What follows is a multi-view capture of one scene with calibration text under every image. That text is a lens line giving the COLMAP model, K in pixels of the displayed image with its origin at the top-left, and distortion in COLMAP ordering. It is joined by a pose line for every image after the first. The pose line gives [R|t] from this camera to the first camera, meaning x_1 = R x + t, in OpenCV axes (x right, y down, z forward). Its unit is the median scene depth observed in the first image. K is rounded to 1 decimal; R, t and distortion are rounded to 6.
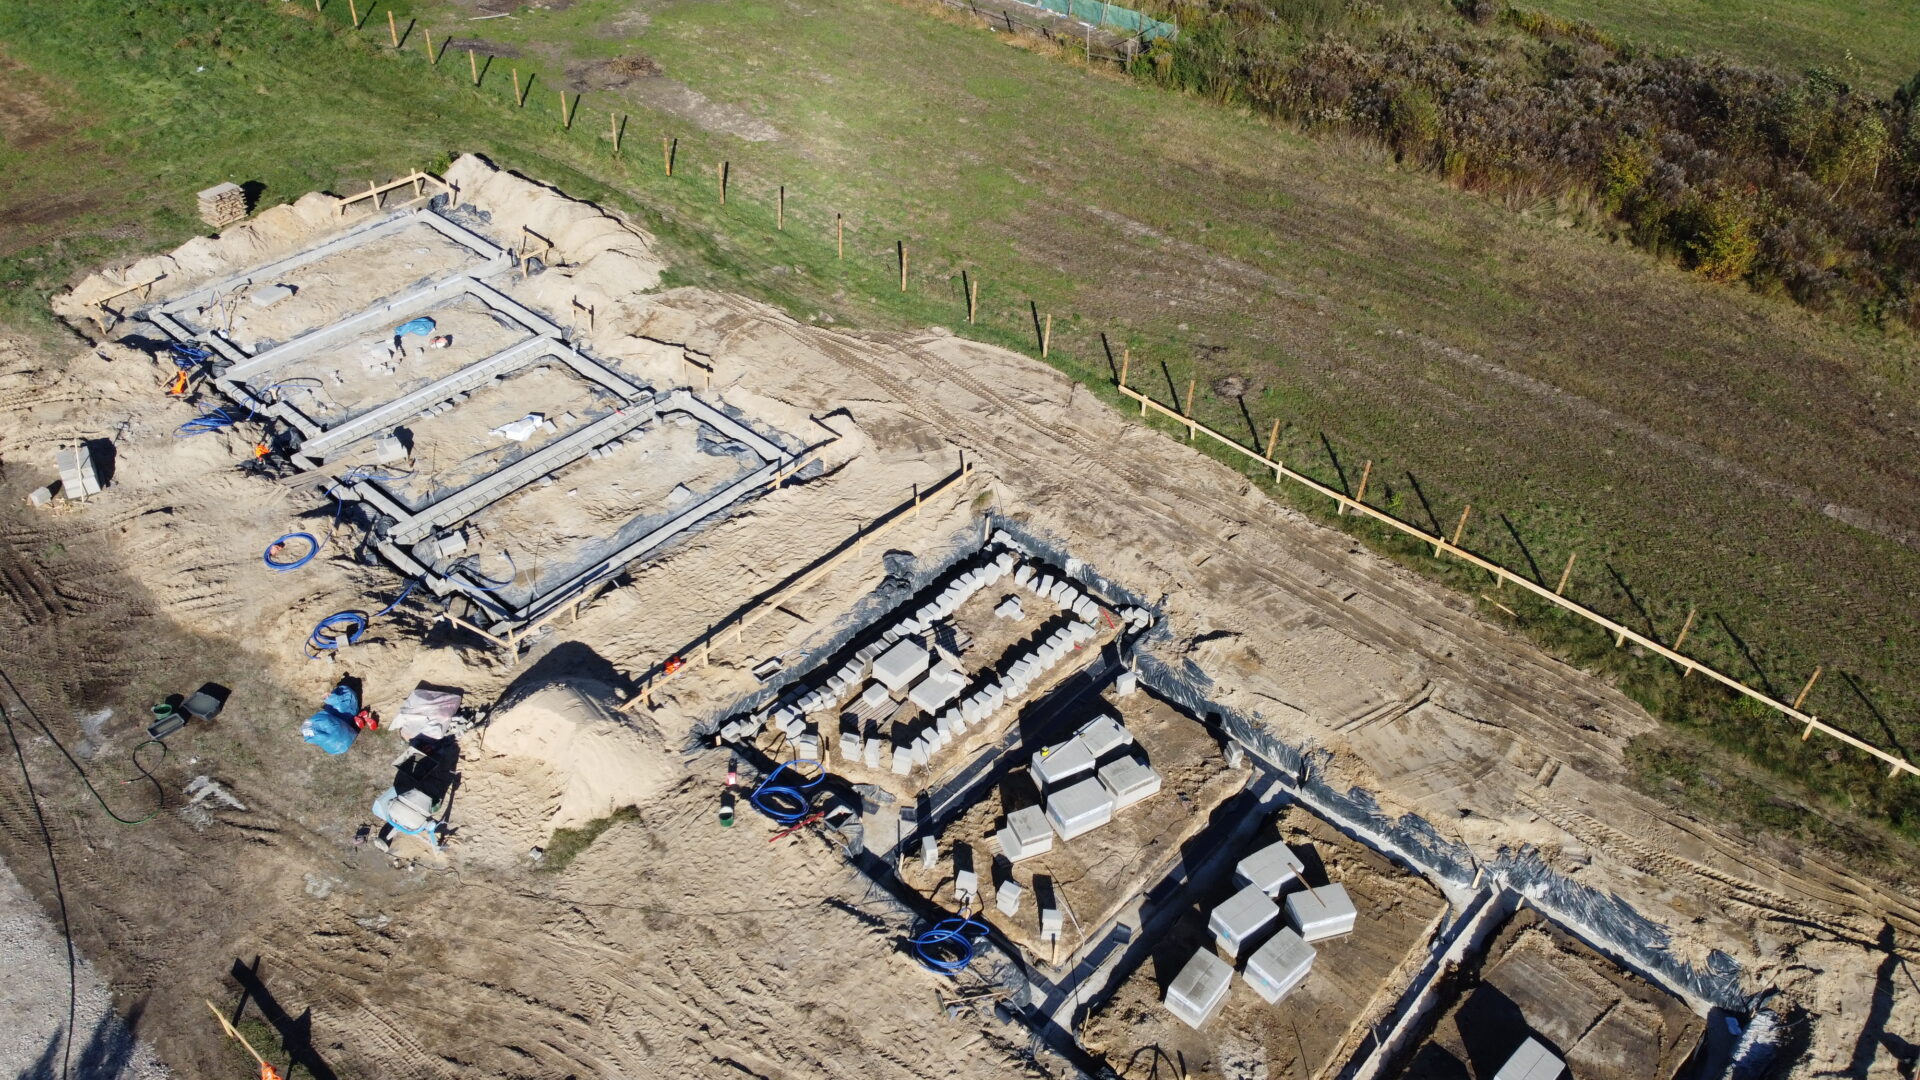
lens RADIAL K [[1432.2, 0, 960.0], [0, 1432.2, 540.0], [0, 0, 1]] dist [0.026510, -0.001607]
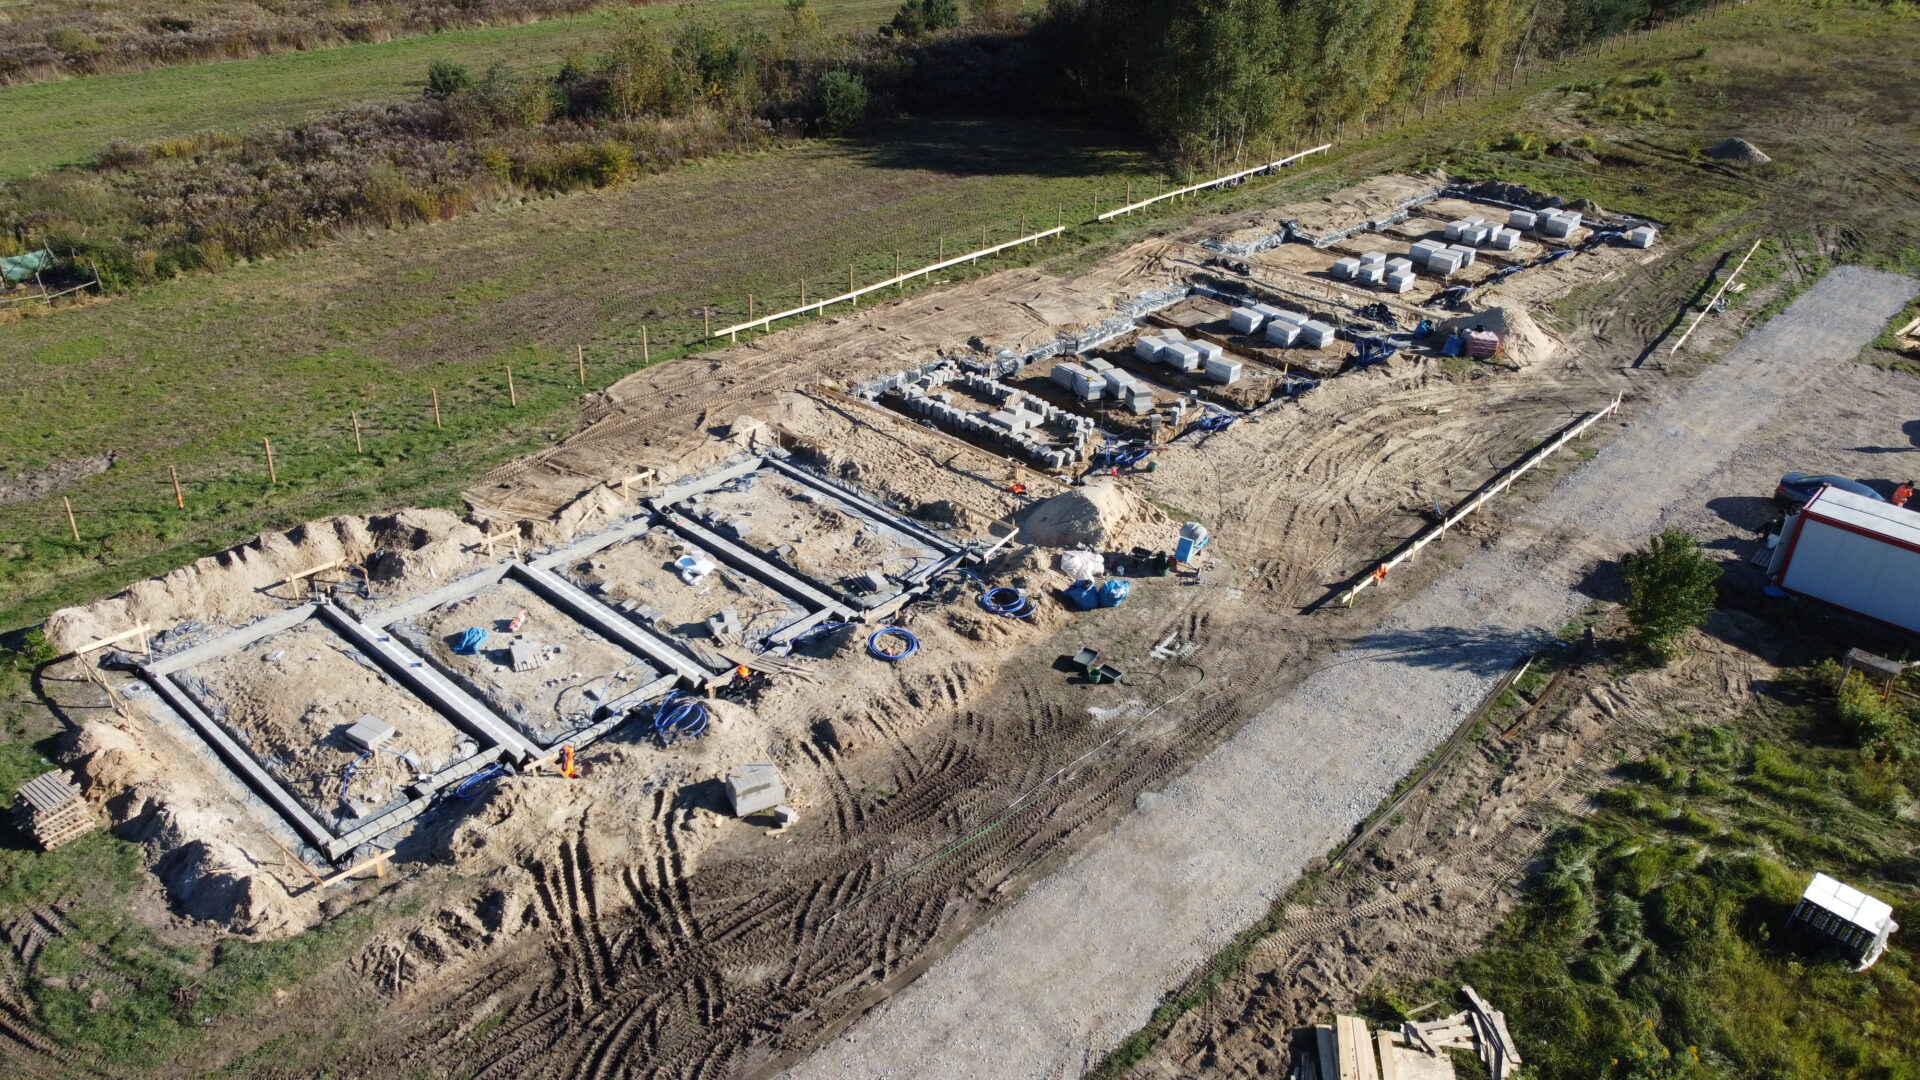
lens RADIAL K [[1432.2, 0, 960.0], [0, 1432.2, 540.0], [0, 0, 1]] dist [0.026510, -0.001607]
pose [[0.028907, -0.530157, 0.847407, -1.321371], [0.602633, 0.685611, 0.408376, -0.455753], [-0.797495, 0.498870, 0.339309, 0.547580]]
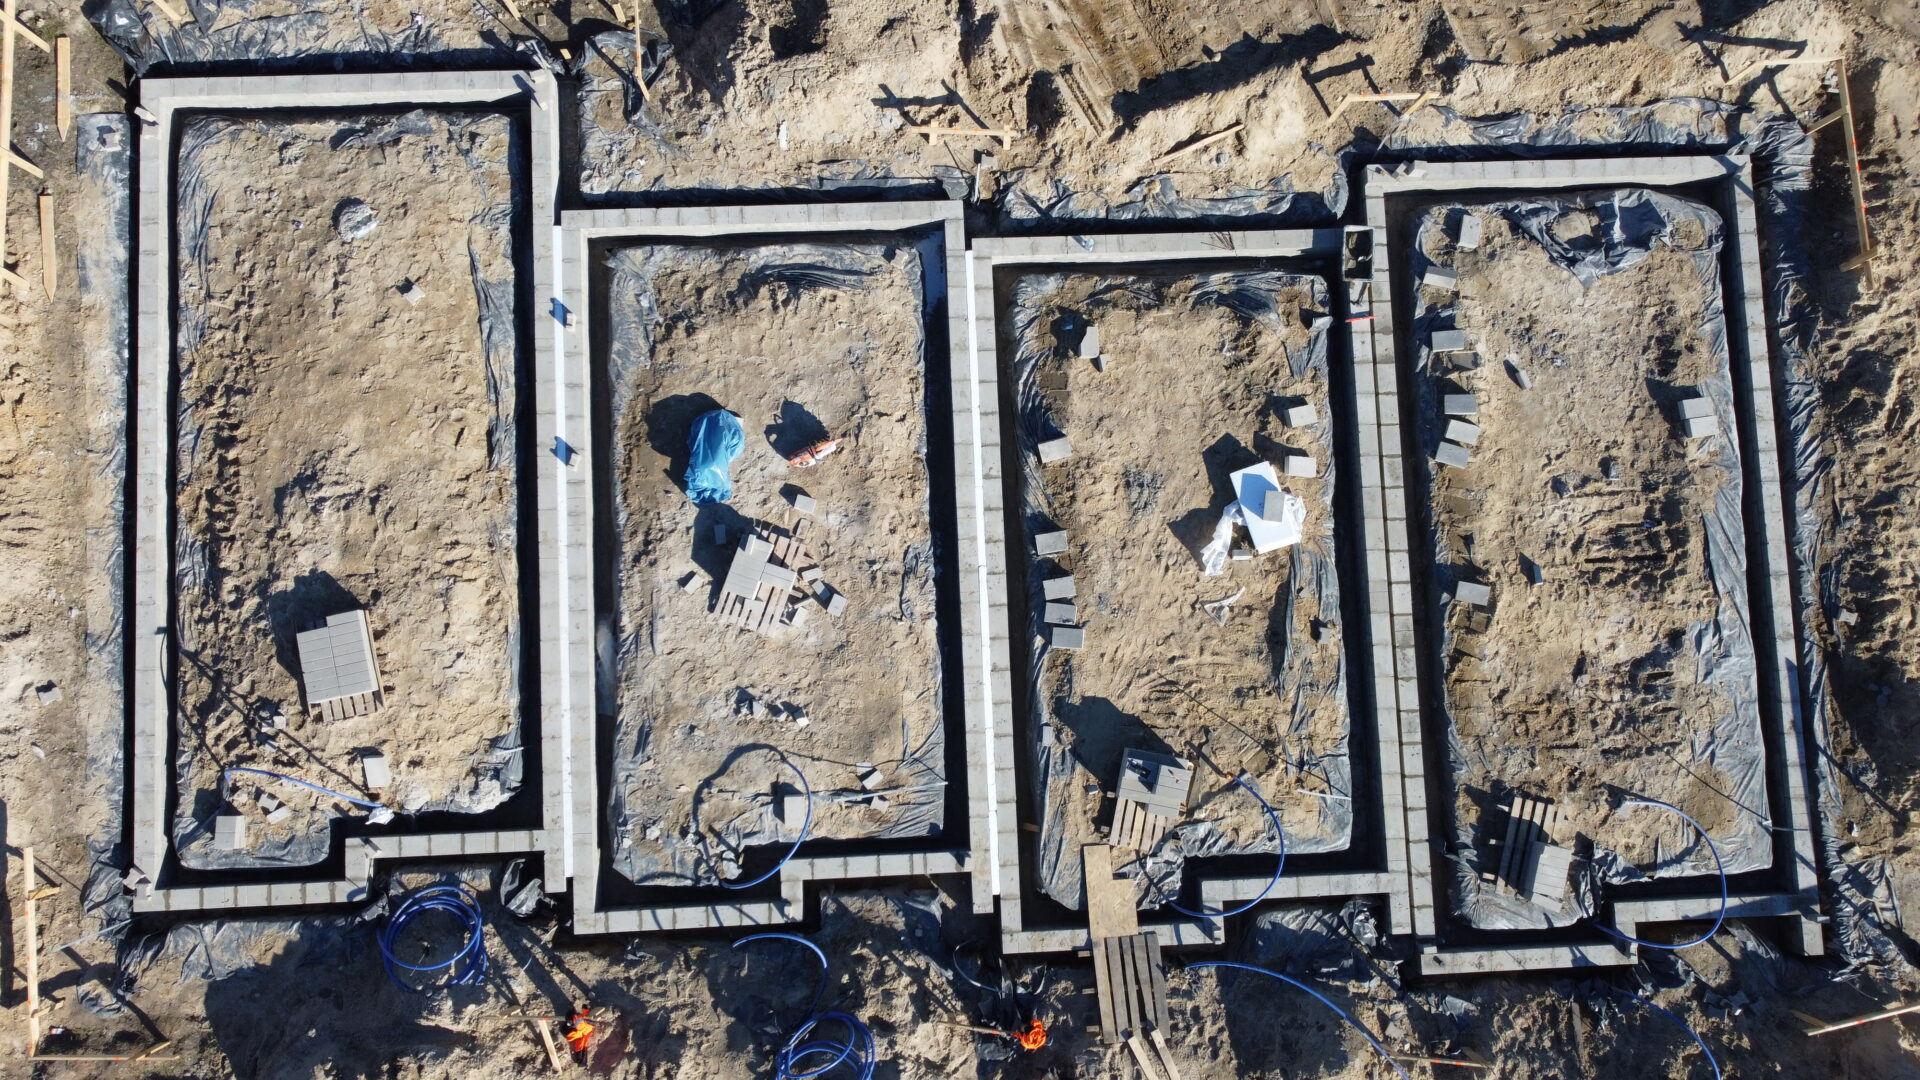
lens RADIAL K [[1432.2, 0, 960.0], [0, 1432.2, 540.0], [0, 0, 1]] dist [0.026510, -0.001607]
pose [[0.731140, -0.679579, 0.060055, -0.455351], [0.415627, 0.513503, 0.750712, -0.492464], [-0.541006, -0.523916, 0.657894, 0.861284]]
